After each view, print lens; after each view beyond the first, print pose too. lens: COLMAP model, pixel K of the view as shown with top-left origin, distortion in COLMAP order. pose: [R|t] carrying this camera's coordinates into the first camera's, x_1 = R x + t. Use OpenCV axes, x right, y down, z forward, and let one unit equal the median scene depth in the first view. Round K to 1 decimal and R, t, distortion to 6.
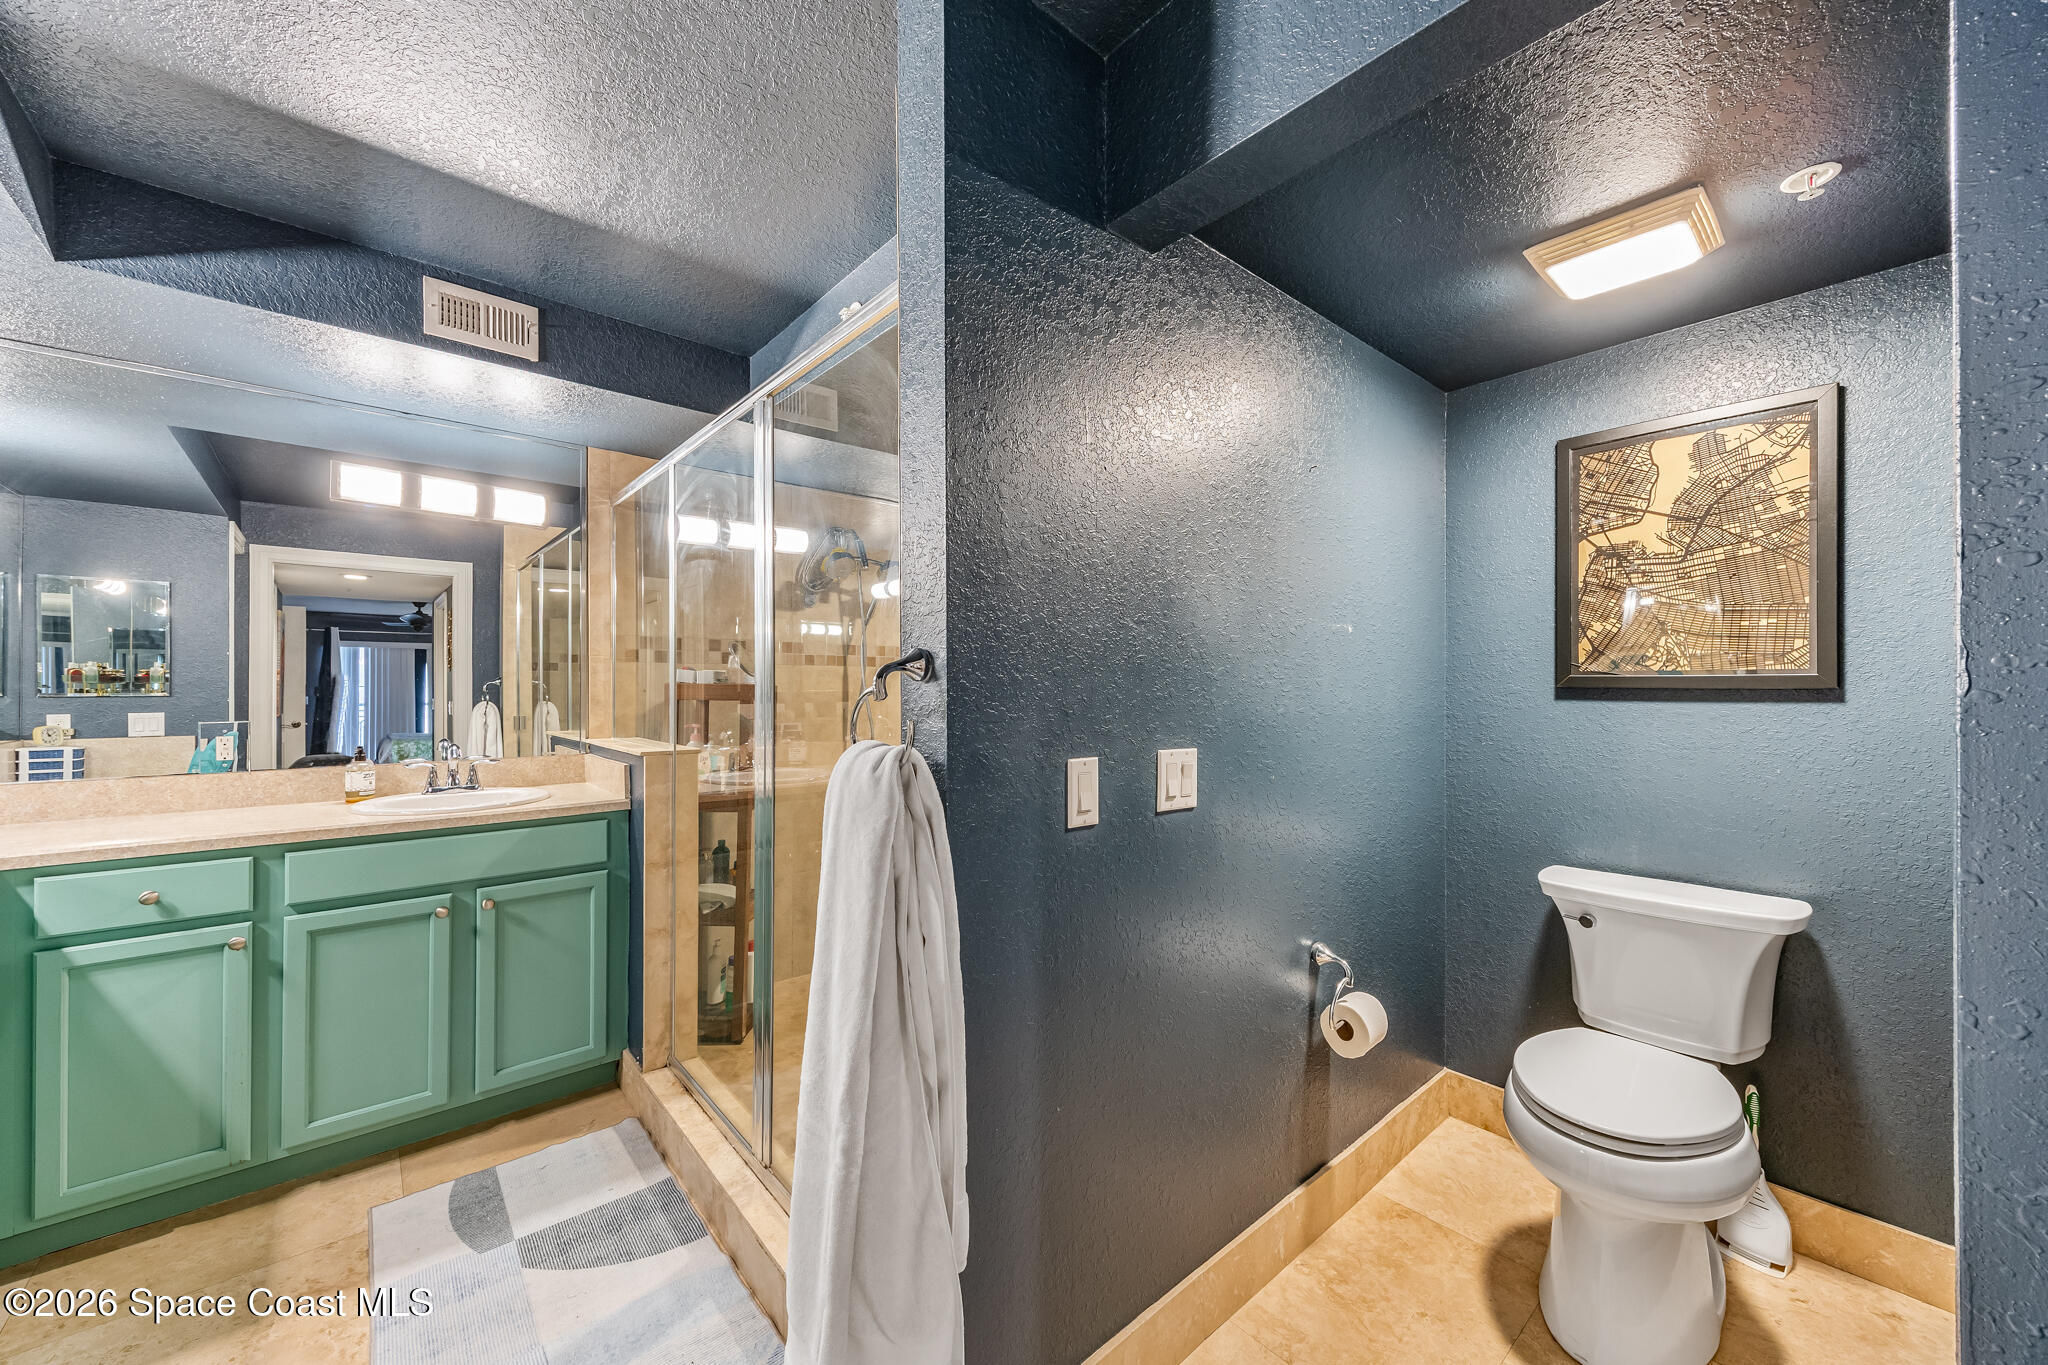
lens RADIAL K [[763.0, 0, 1015.9], [0, 763.0, 683.8], [0, 0, 1]] dist [0.025193, -0.006473]
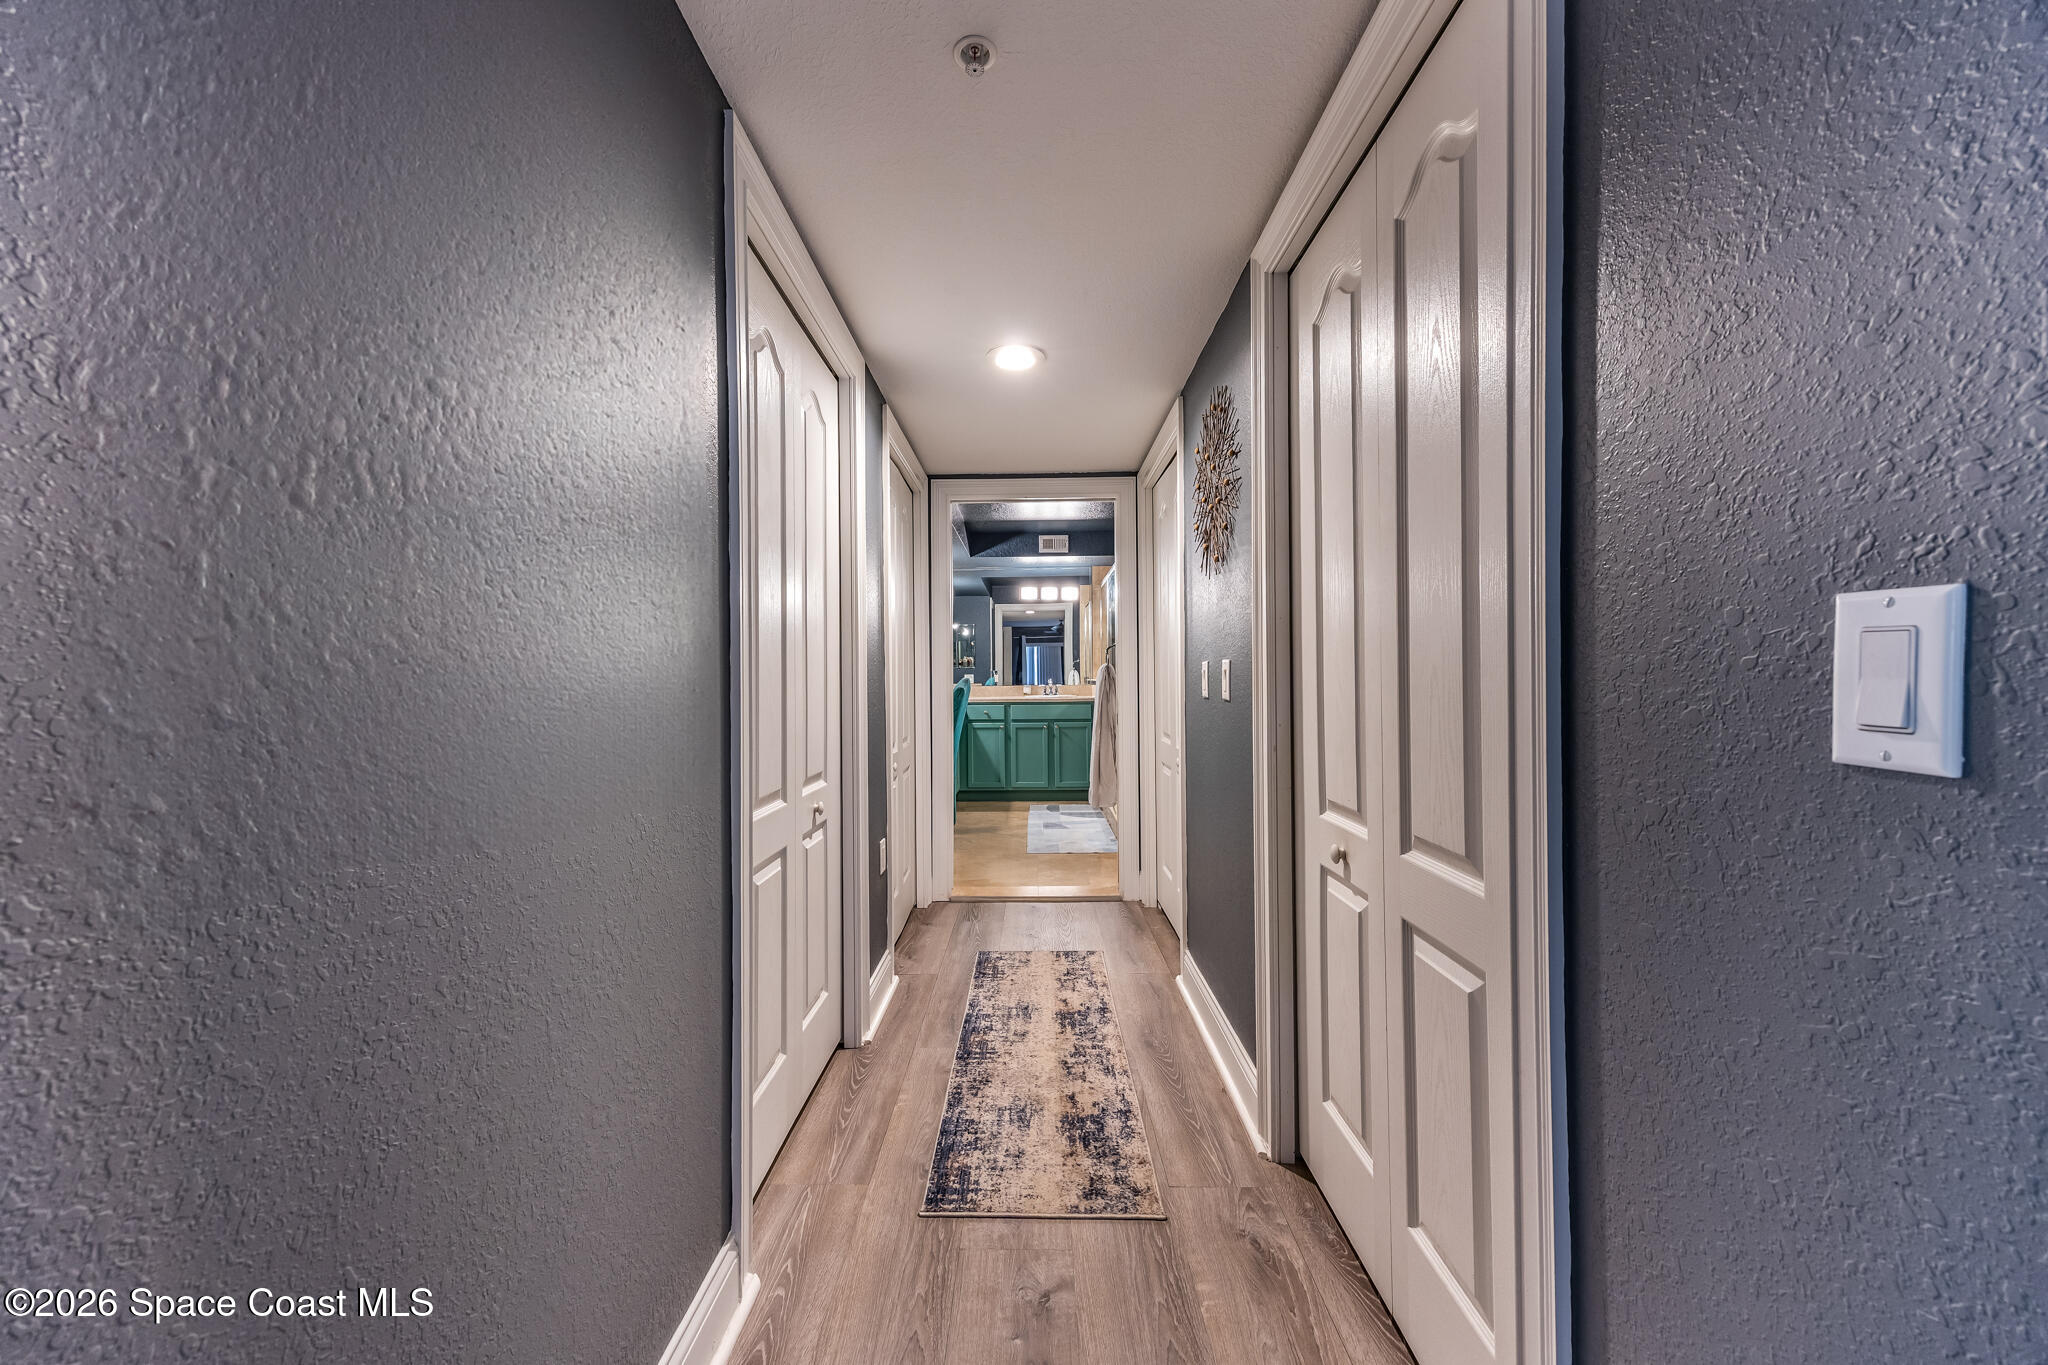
lens RADIAL K [[763.0, 0, 1015.9], [0, 763.0, 683.8], [0, 0, 1]] dist [0.025193, -0.006473]
pose [[0.740701, 0.003096, -0.671828, 1.128814], [0.009183, 0.999849, 0.014732, 0.053258], [0.671772, -0.017082, 0.740561, -1.245278]]
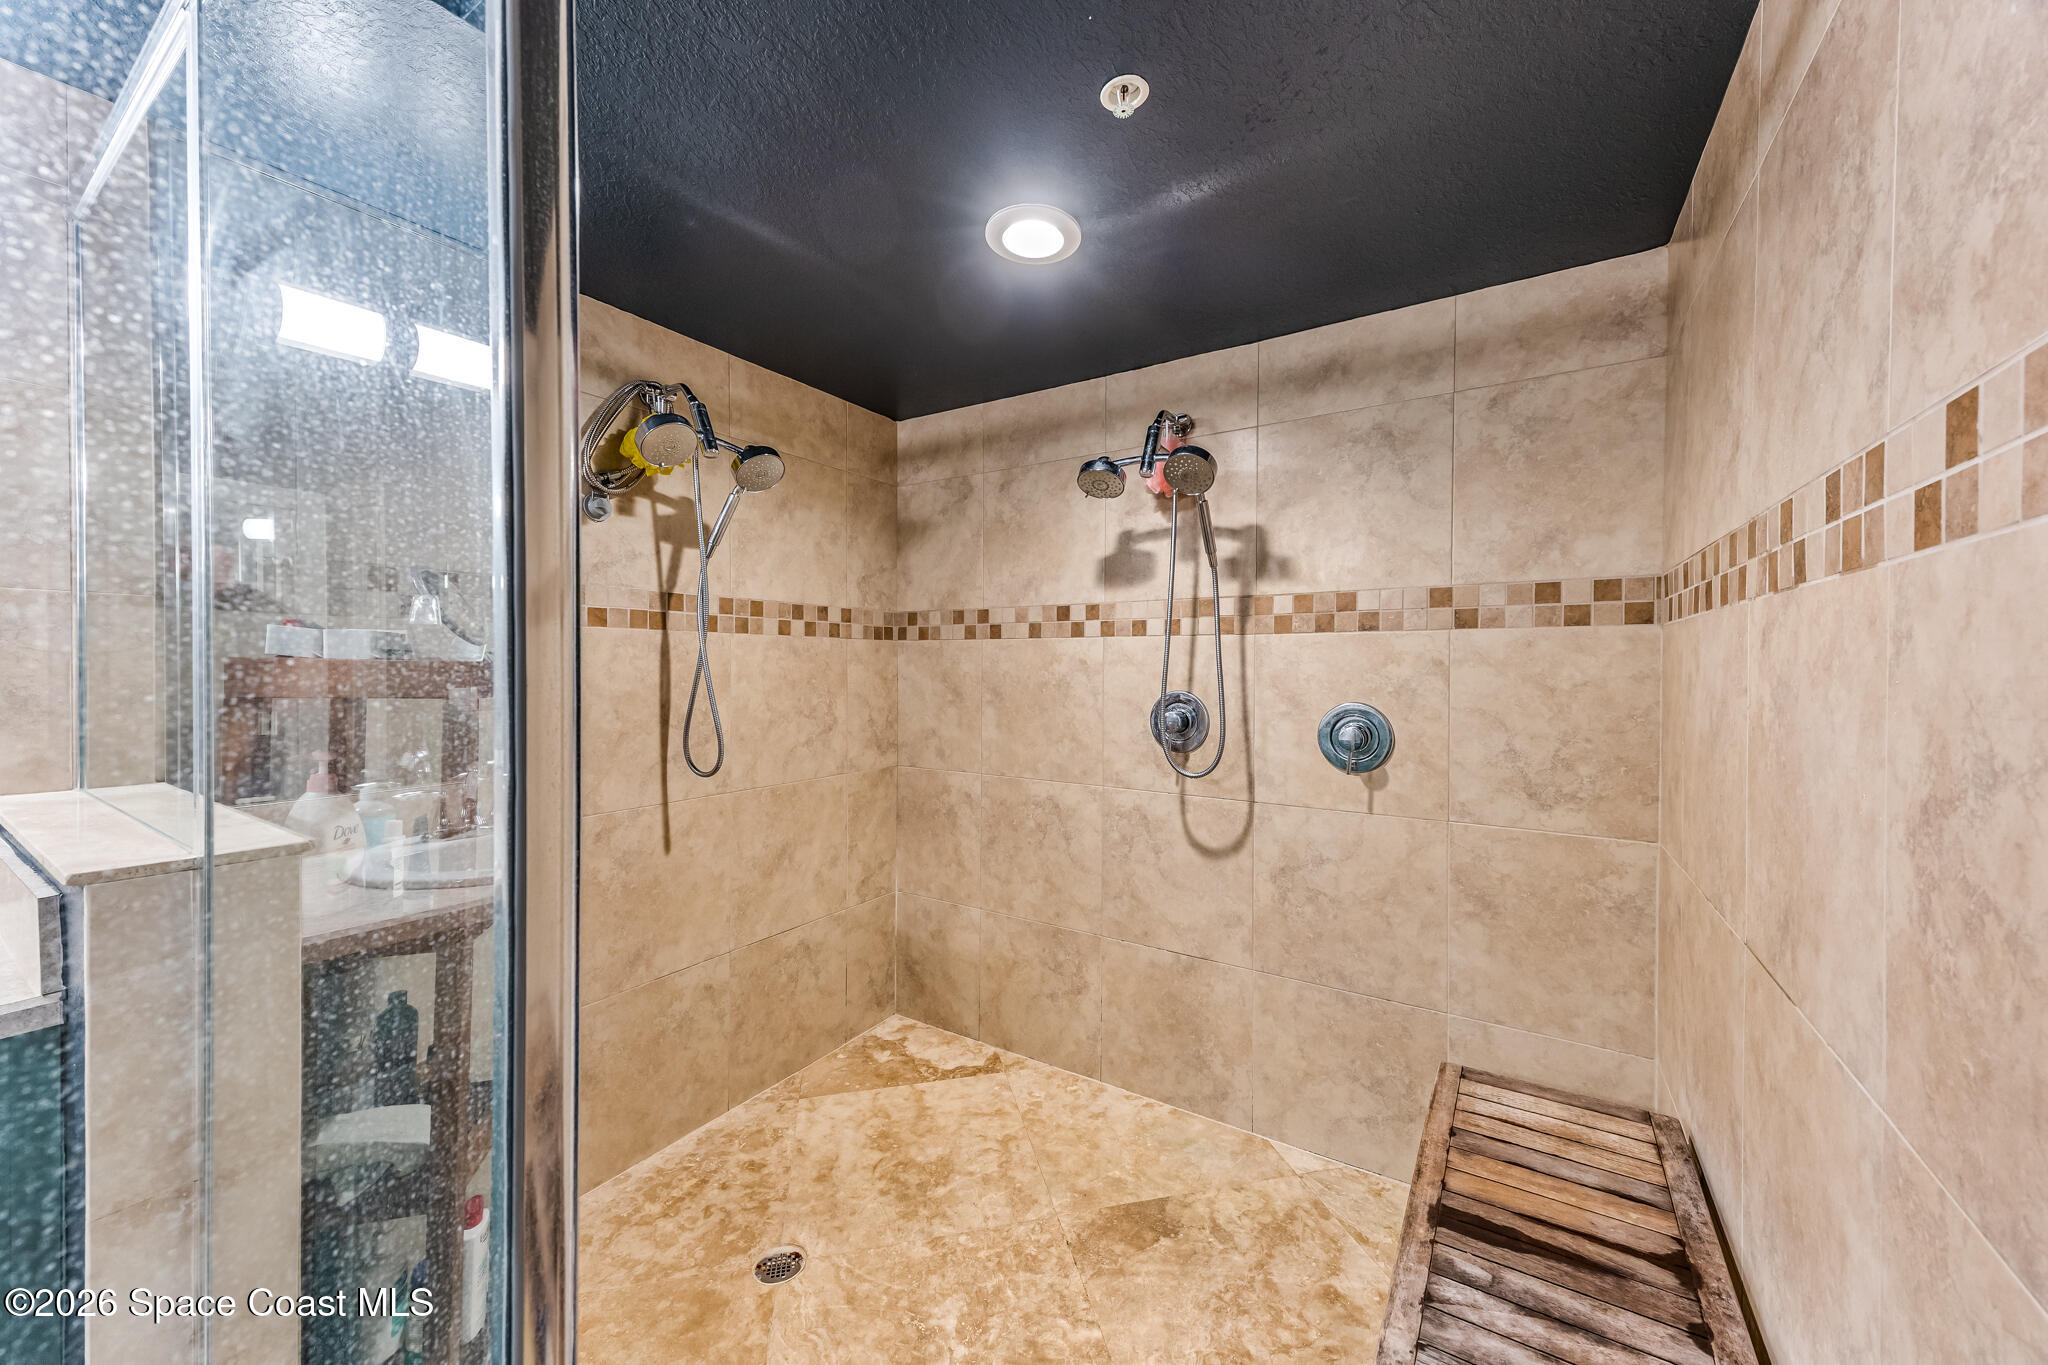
lens RADIAL K [[770.2, 0, 1013.2], [0, 770.2, 666.6], [0, 0, 1]] dist [0.024290, -0.006729]
pose [[0.962270, 0.000481, 0.272097, -0.187367], [-0.001848, 0.999987, 0.004767, 0.000920], [-0.272091, -0.005090, 0.962258, 0.540570]]
